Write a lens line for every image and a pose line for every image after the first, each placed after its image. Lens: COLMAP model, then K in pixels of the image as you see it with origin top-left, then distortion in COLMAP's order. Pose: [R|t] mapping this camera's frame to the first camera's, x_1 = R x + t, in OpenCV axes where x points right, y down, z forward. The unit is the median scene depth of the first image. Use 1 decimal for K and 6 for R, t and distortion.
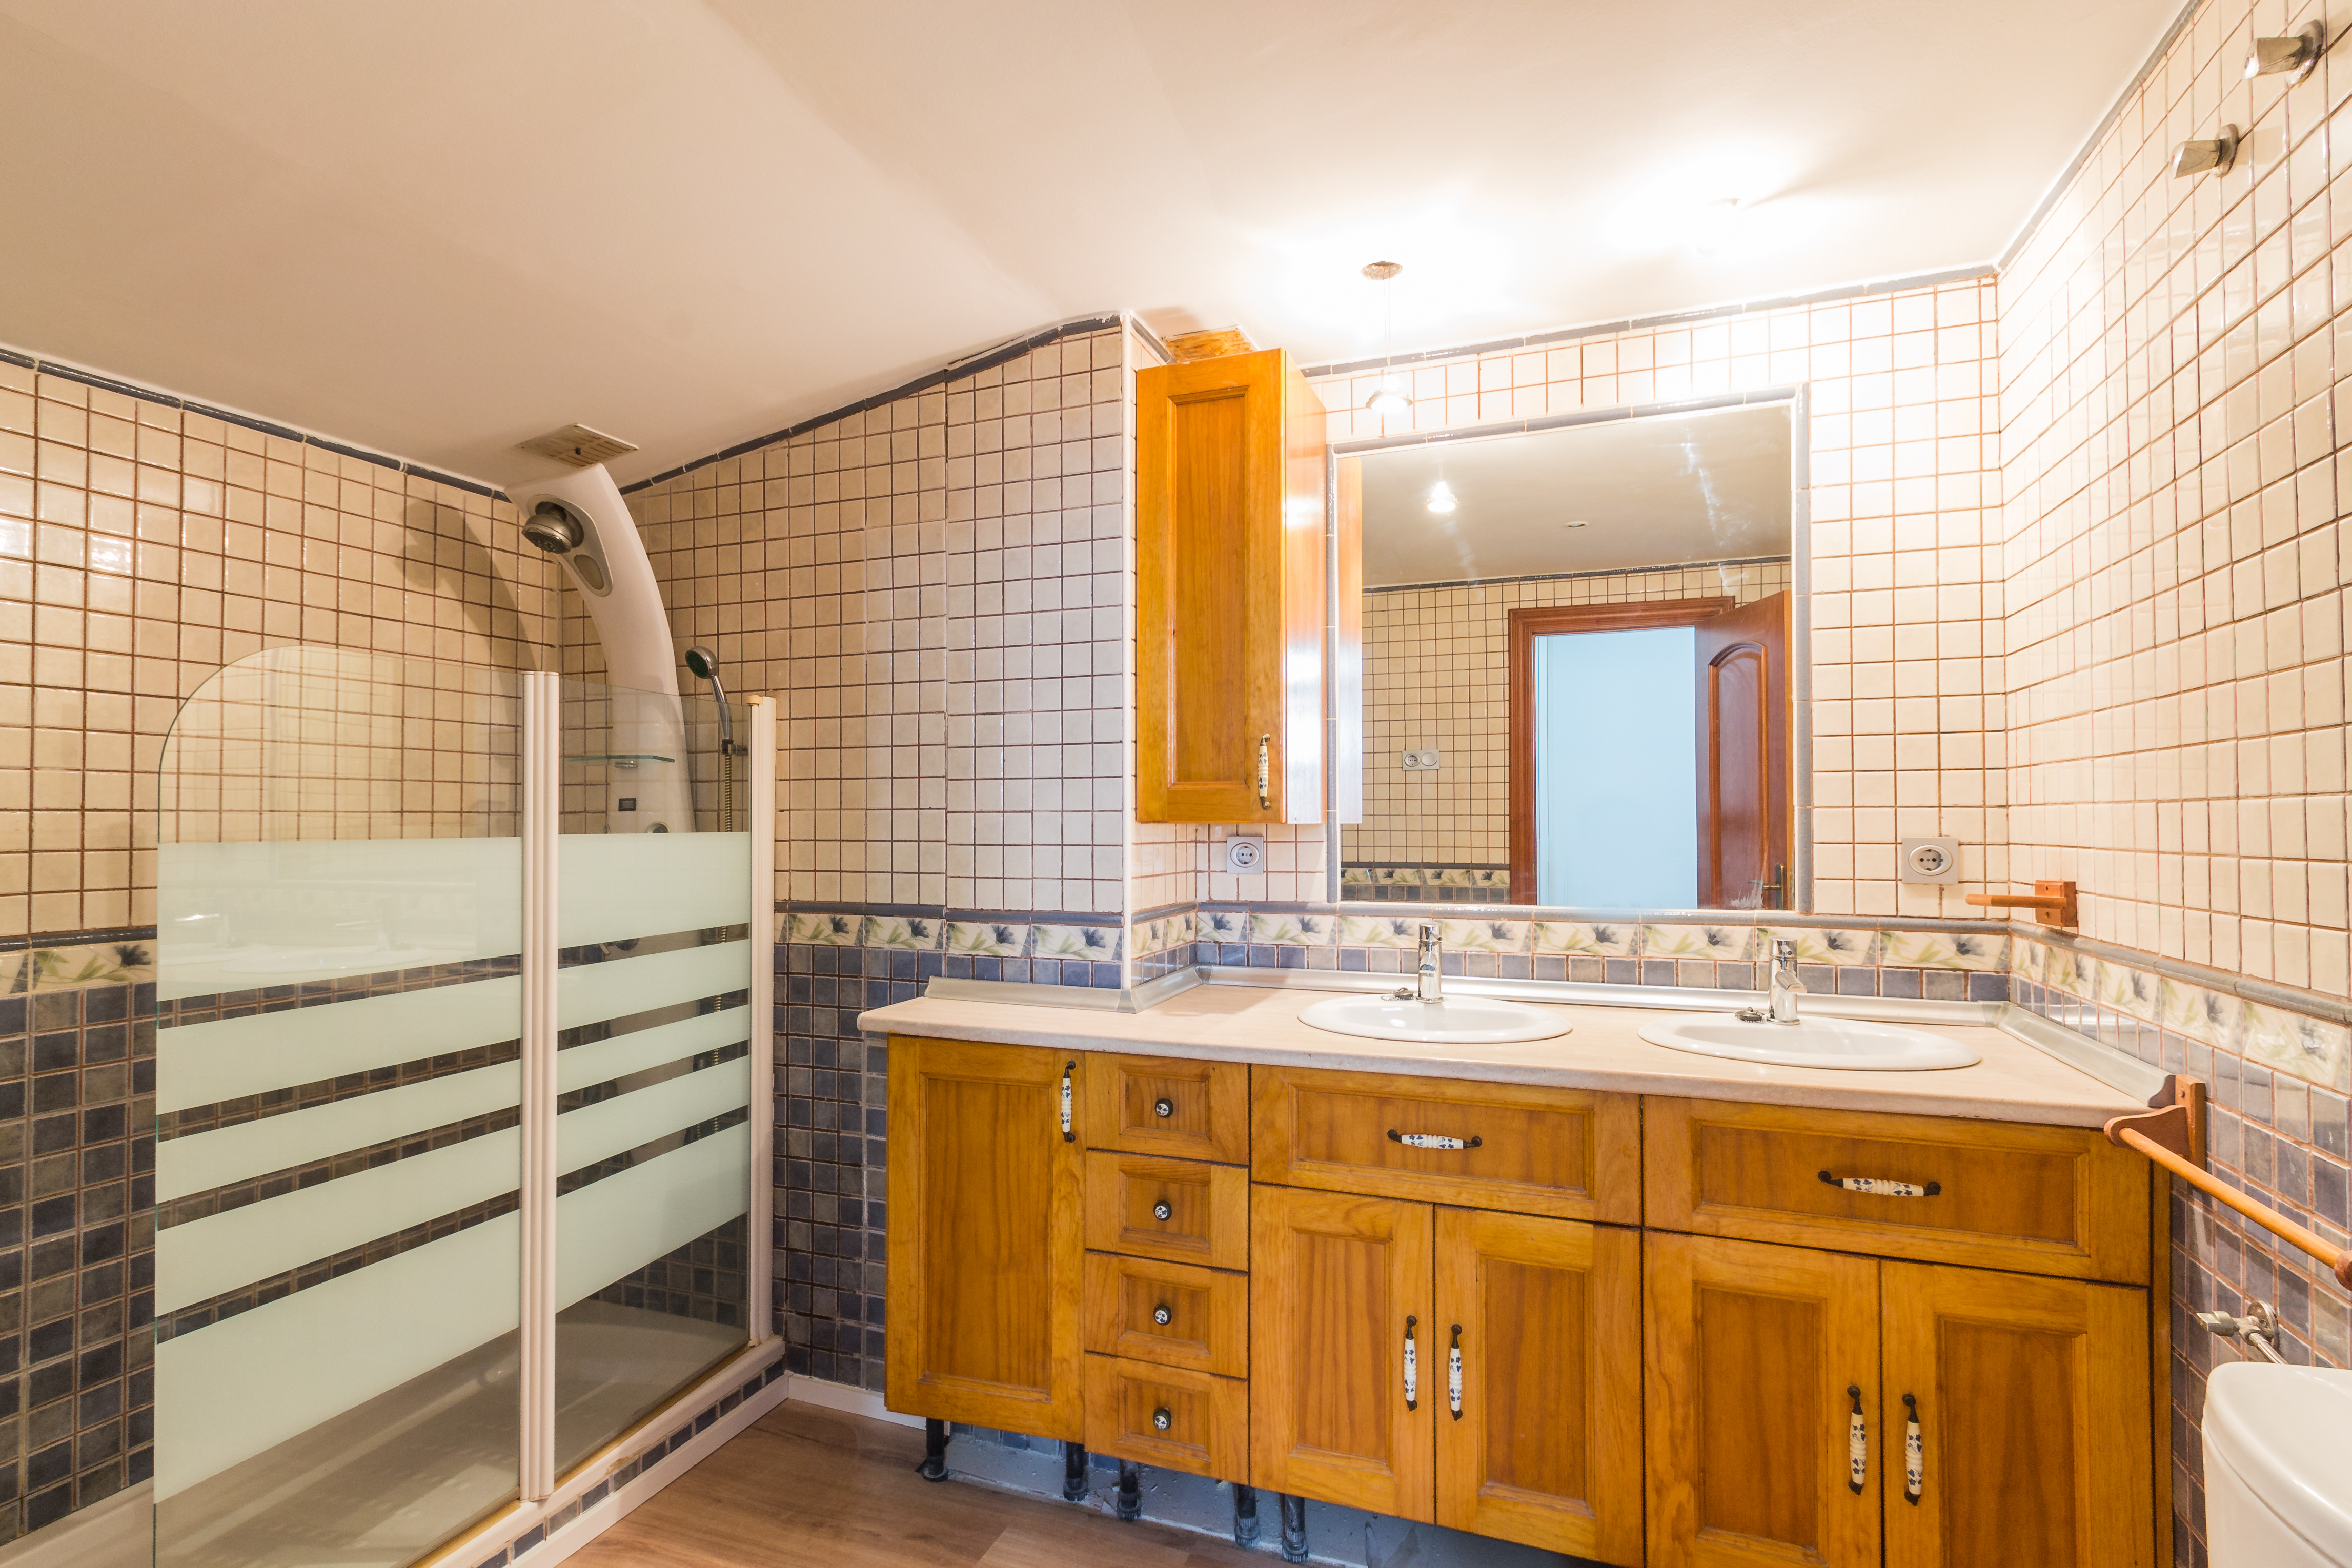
lens RADIAL K [[1100.8, 0, 1177.0], [0, 1100.8, 797.3], [0, 0, 1]] dist [0.000563, 0.000022]
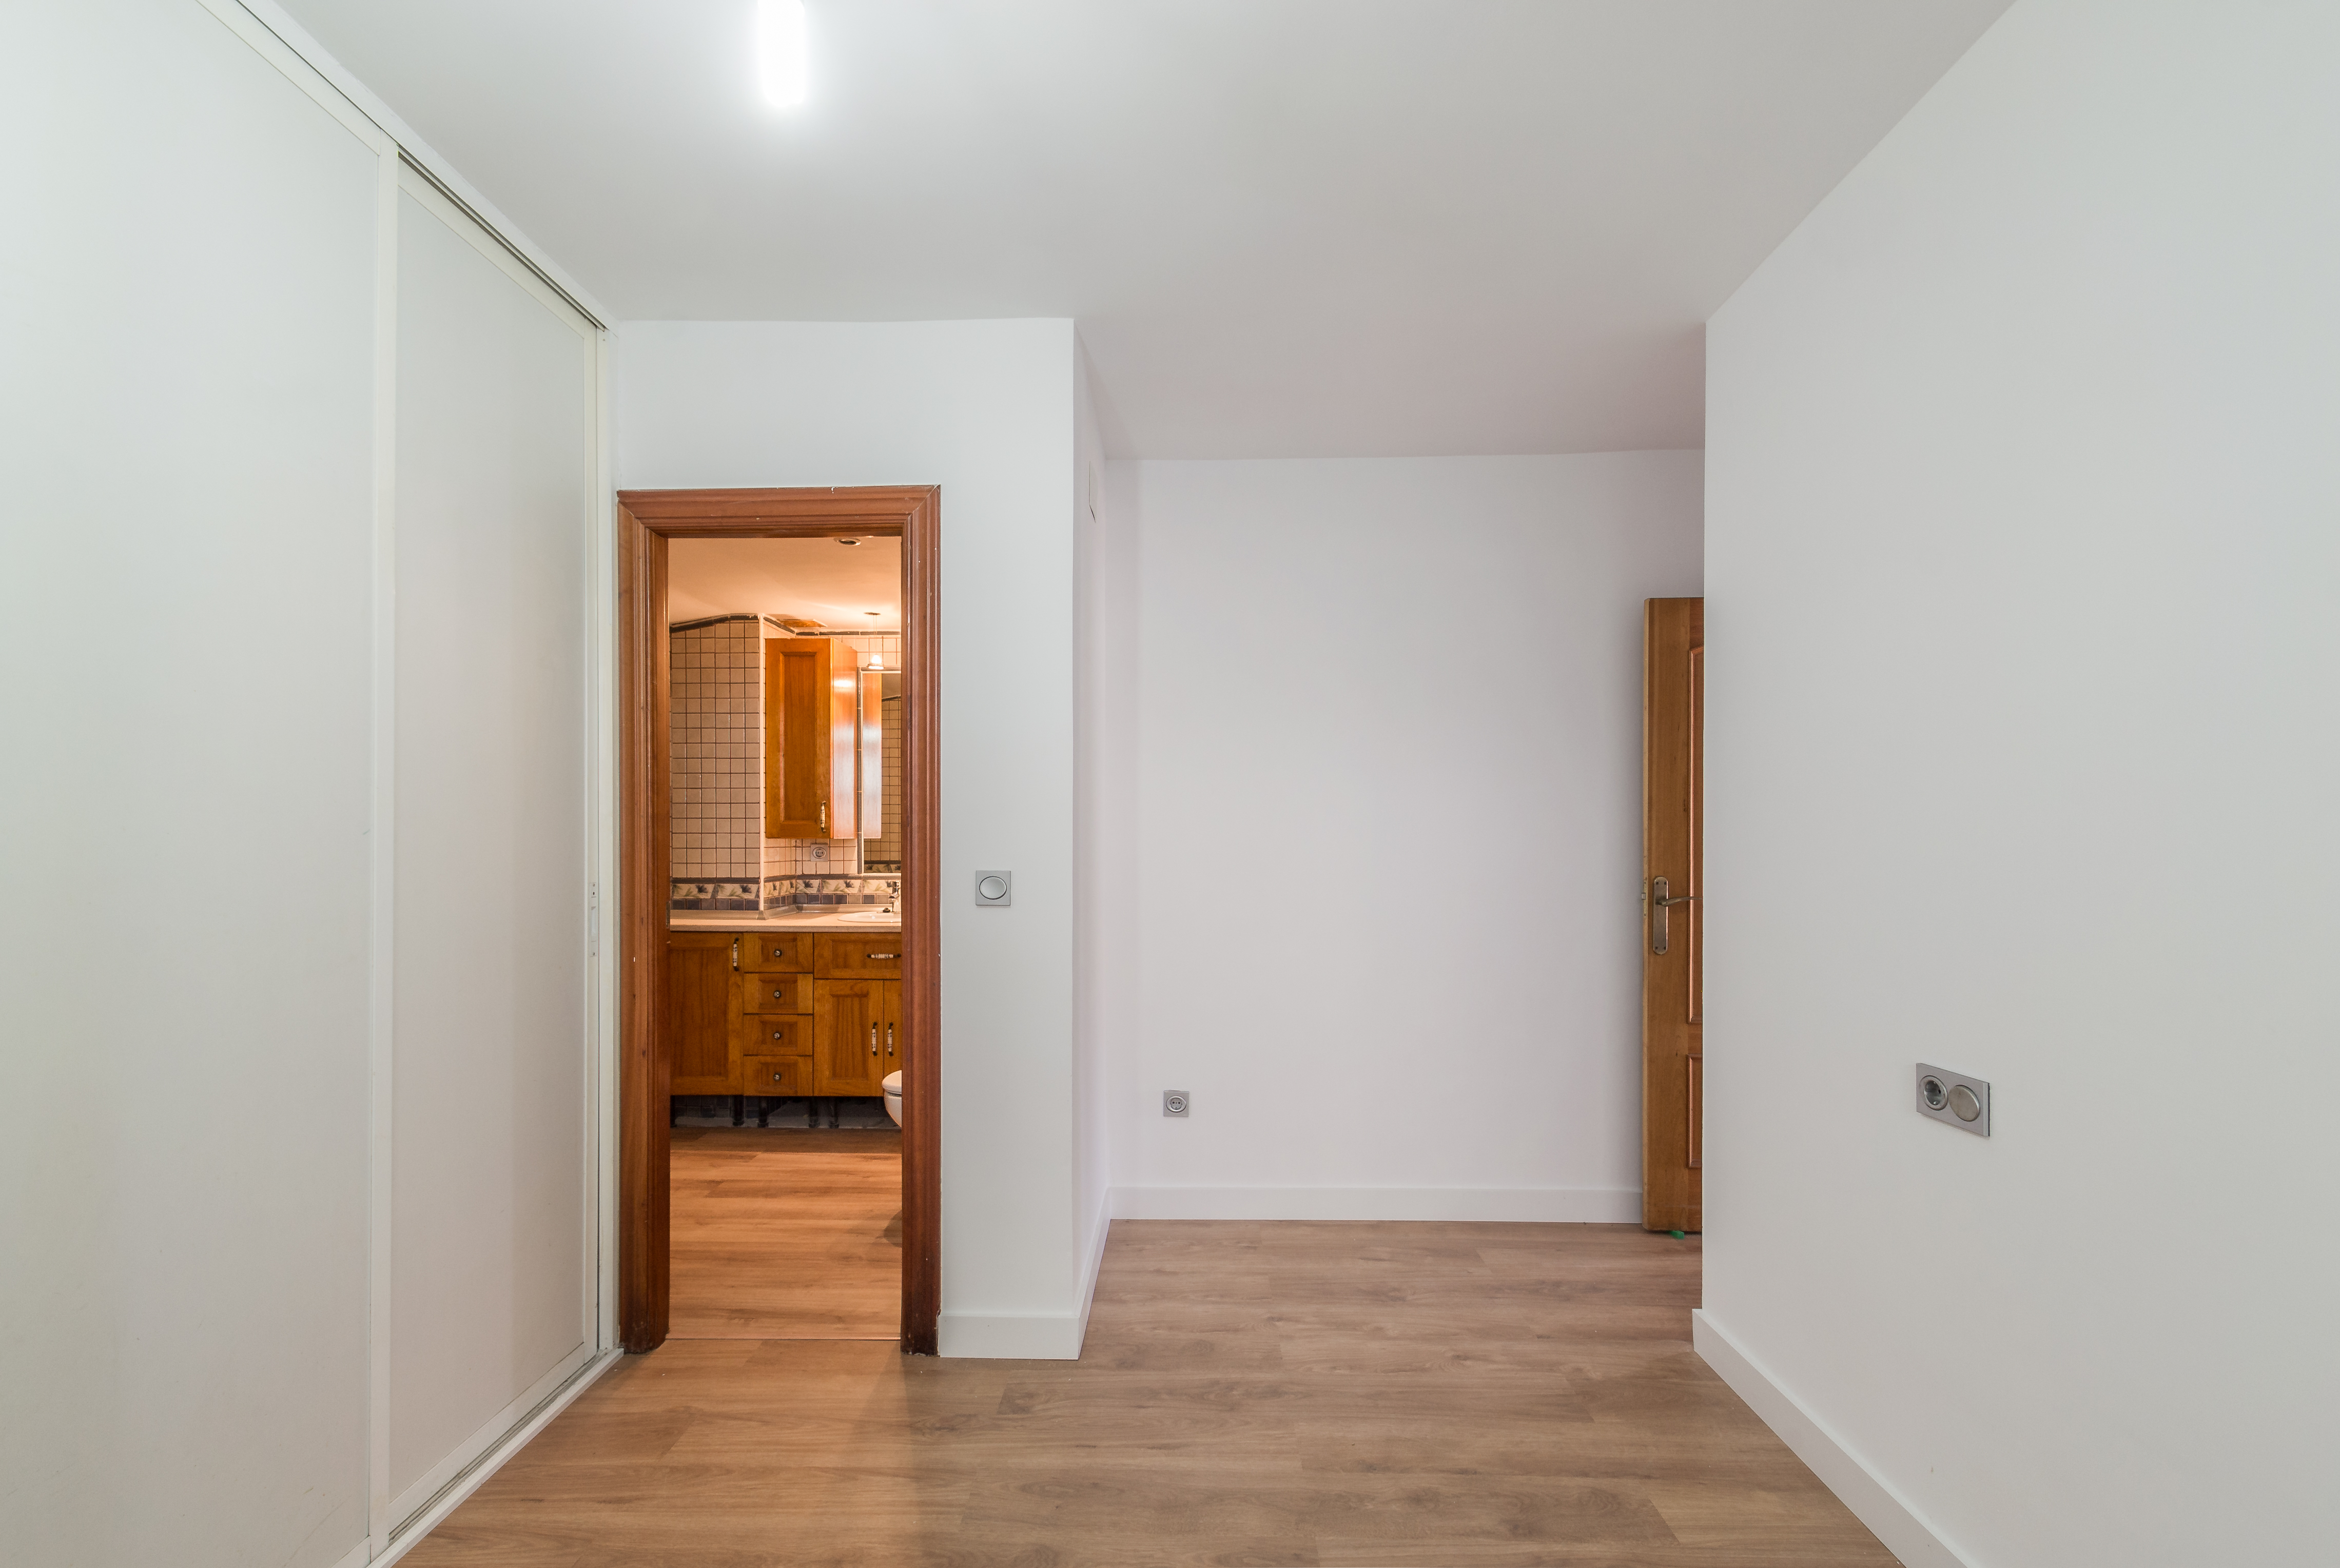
lens RADIAL K [[1040.6, 0, 1158.8], [0, 1040.6, 841.3], [0, 0, 1]] dist [-0.001050, 0.000036]
pose [[0.948227, 0.000159, 0.317593, 0.051586], [-0.008971, 0.999614, 0.026284, -0.035190], [-0.317466, -0.027772, 0.947863, -1.336426]]
